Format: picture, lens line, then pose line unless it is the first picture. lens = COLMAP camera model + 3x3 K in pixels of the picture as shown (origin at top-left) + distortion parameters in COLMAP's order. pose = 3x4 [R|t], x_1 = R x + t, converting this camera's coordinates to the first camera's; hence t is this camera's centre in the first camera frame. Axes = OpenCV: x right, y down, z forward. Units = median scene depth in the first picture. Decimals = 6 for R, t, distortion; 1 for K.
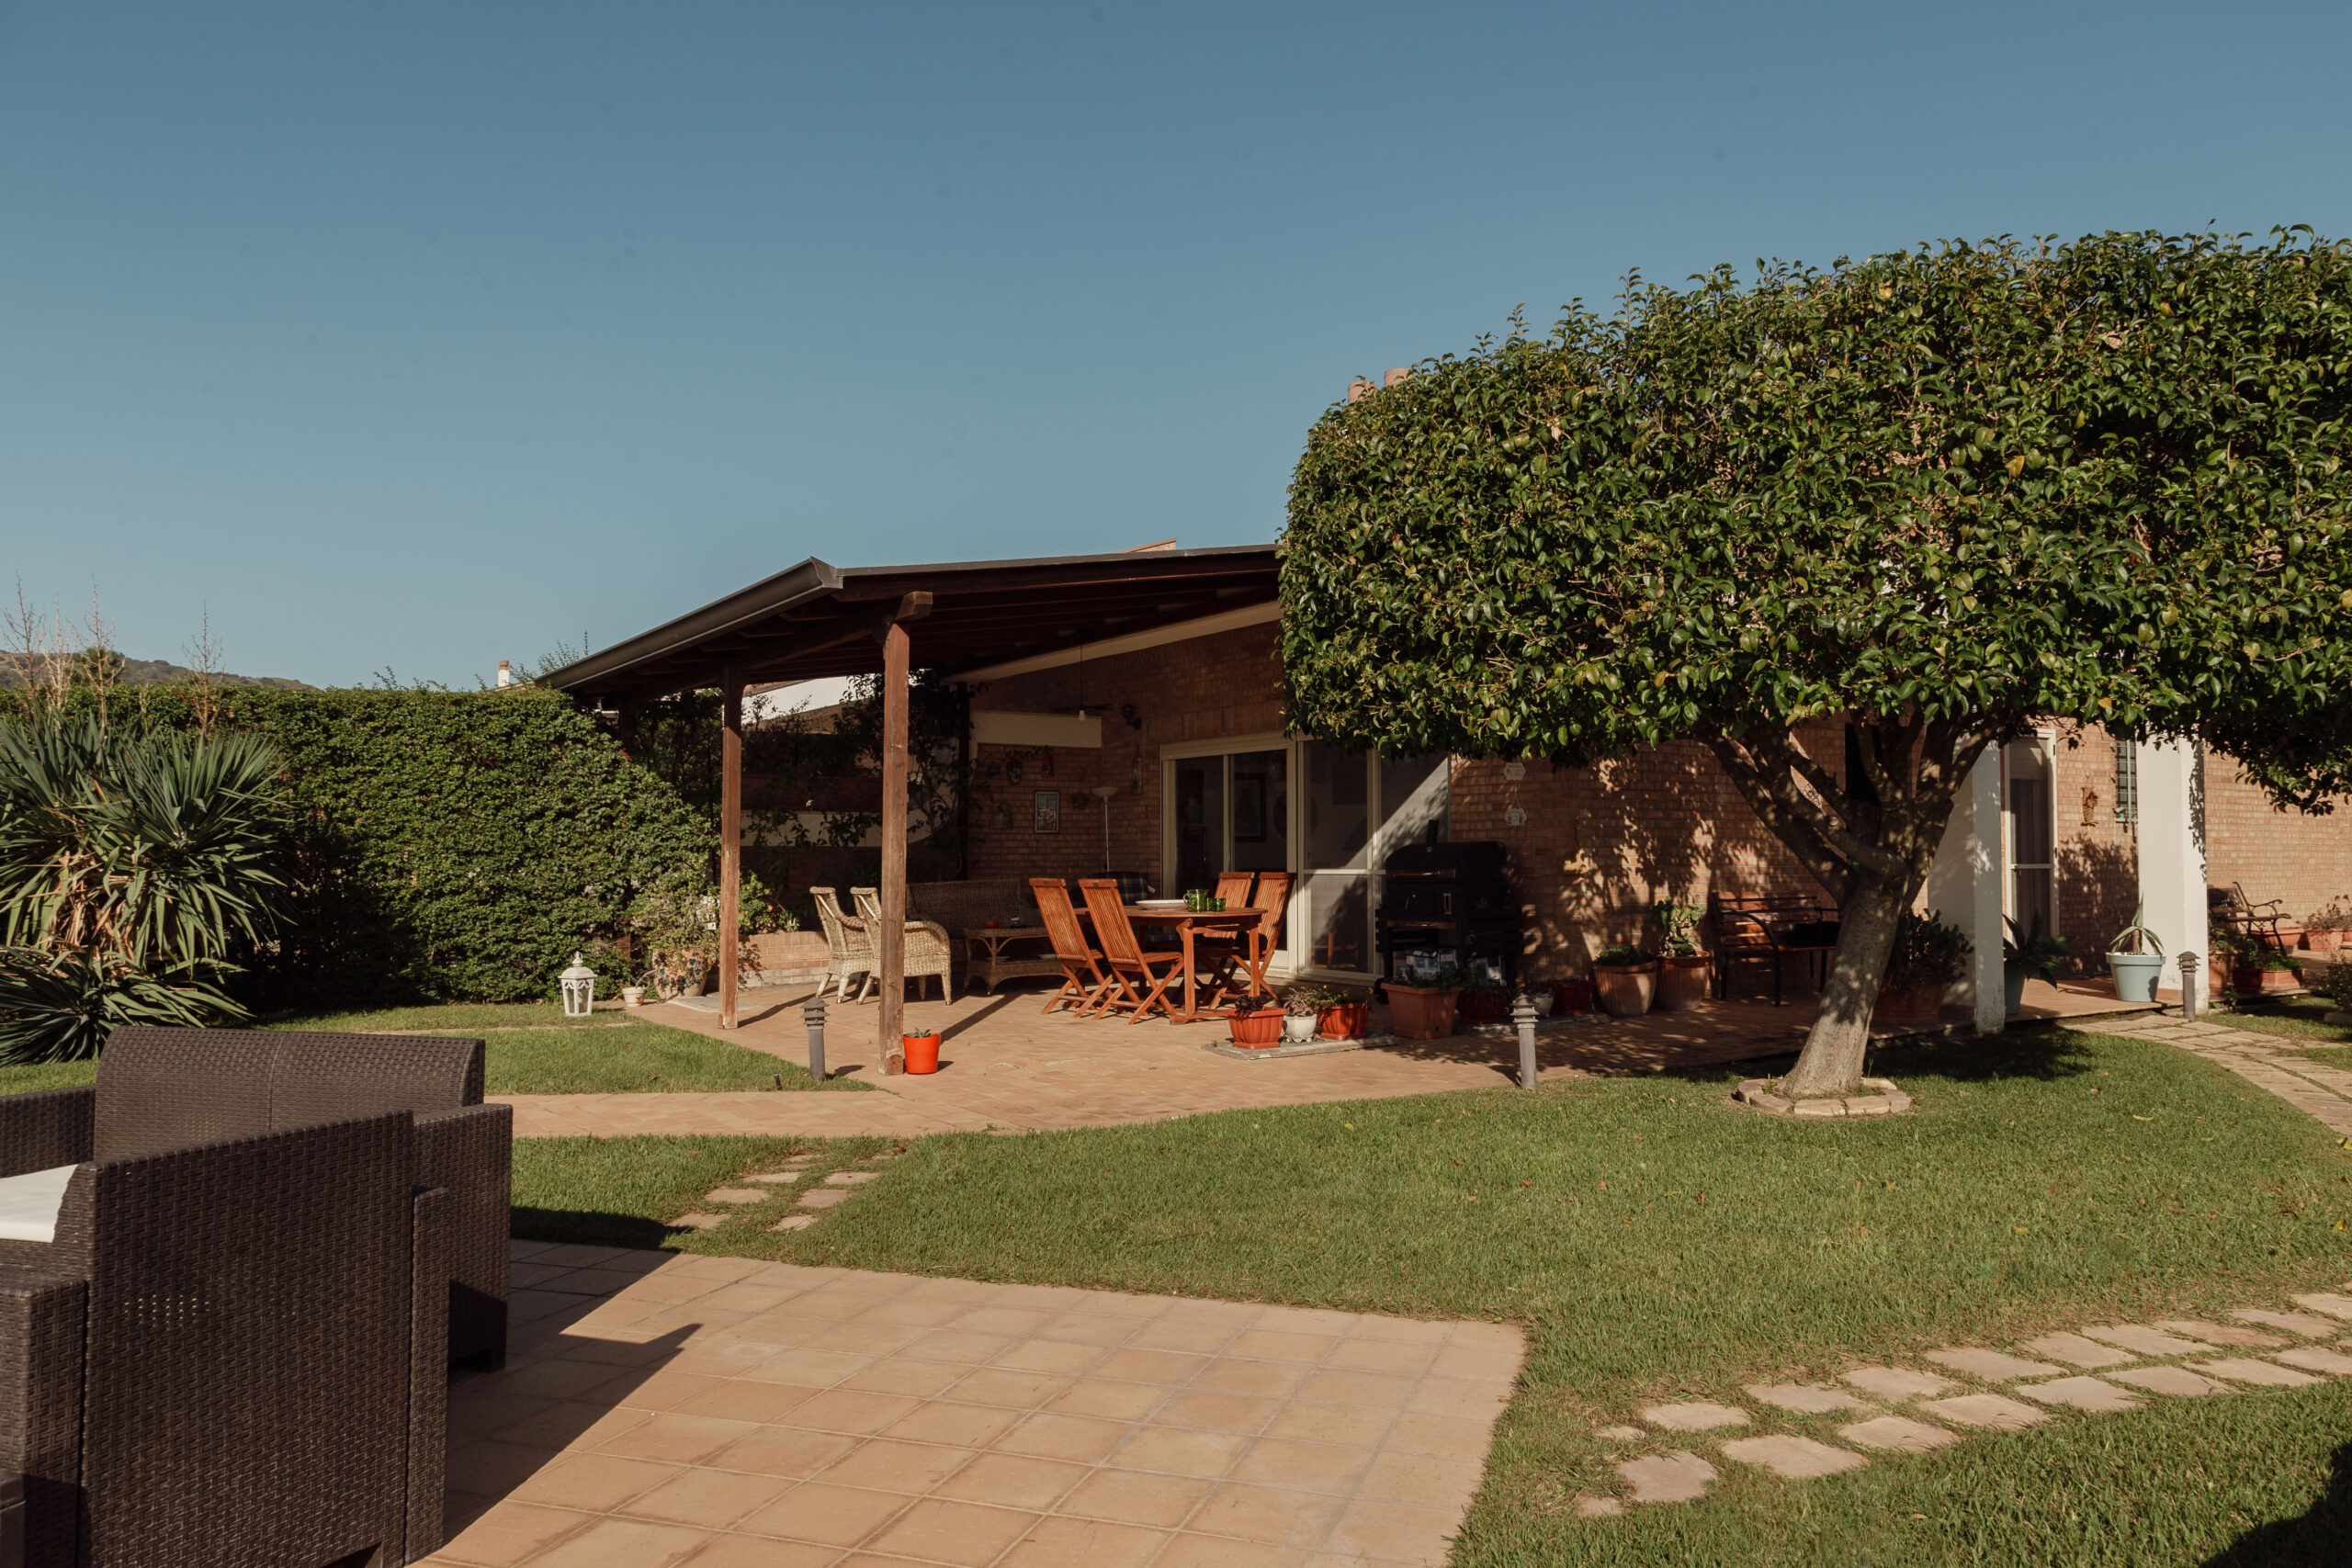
lens RADIAL K [[1452.6, 0, 1182.3], [0, 1452.6, 789.5], [0, 0, 1]] dist [-0.054695, -0.000583]
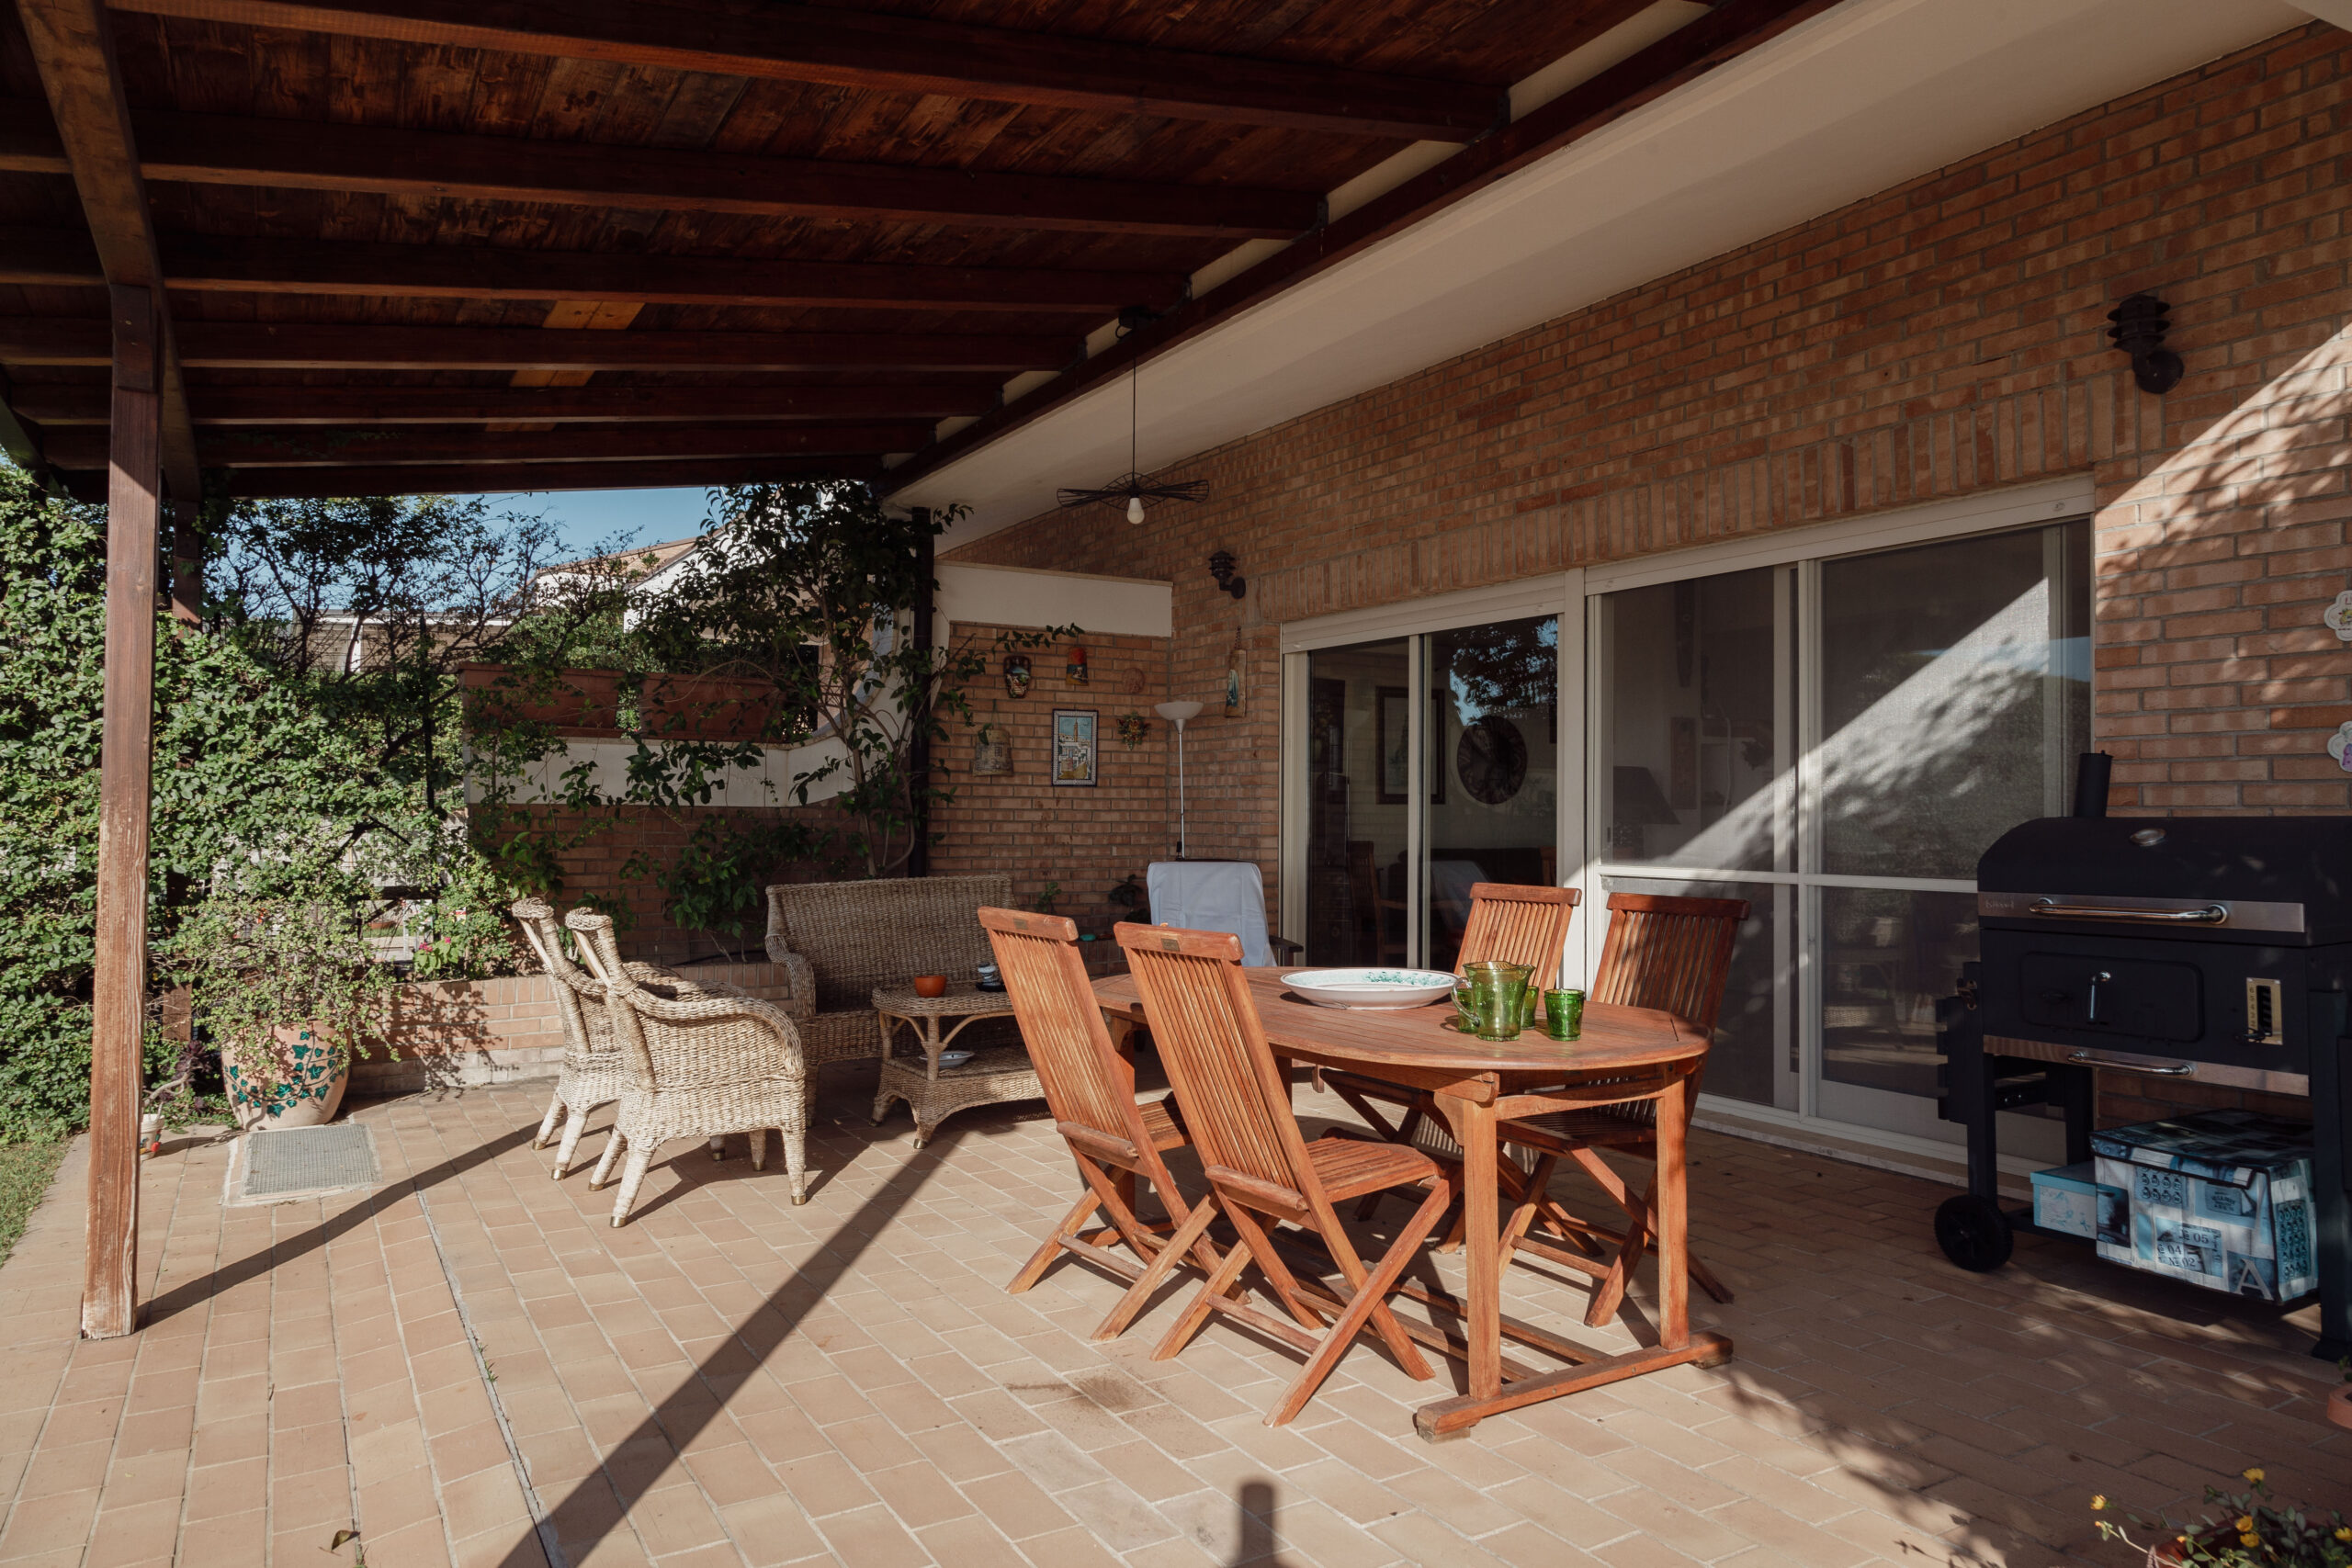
lens RADIAL K [[1452.6, 0, 1160.2], [0, 1452.6, 786.6], [0, 0, 1]] dist [-0.054695, -0.000583]
pose [[0.998304, 0.009413, -0.057445, -0.030698], [-0.007850, 0.999595, 0.027366, 0.016569], [0.057679, -0.026868, 0.997974, 0.485298]]
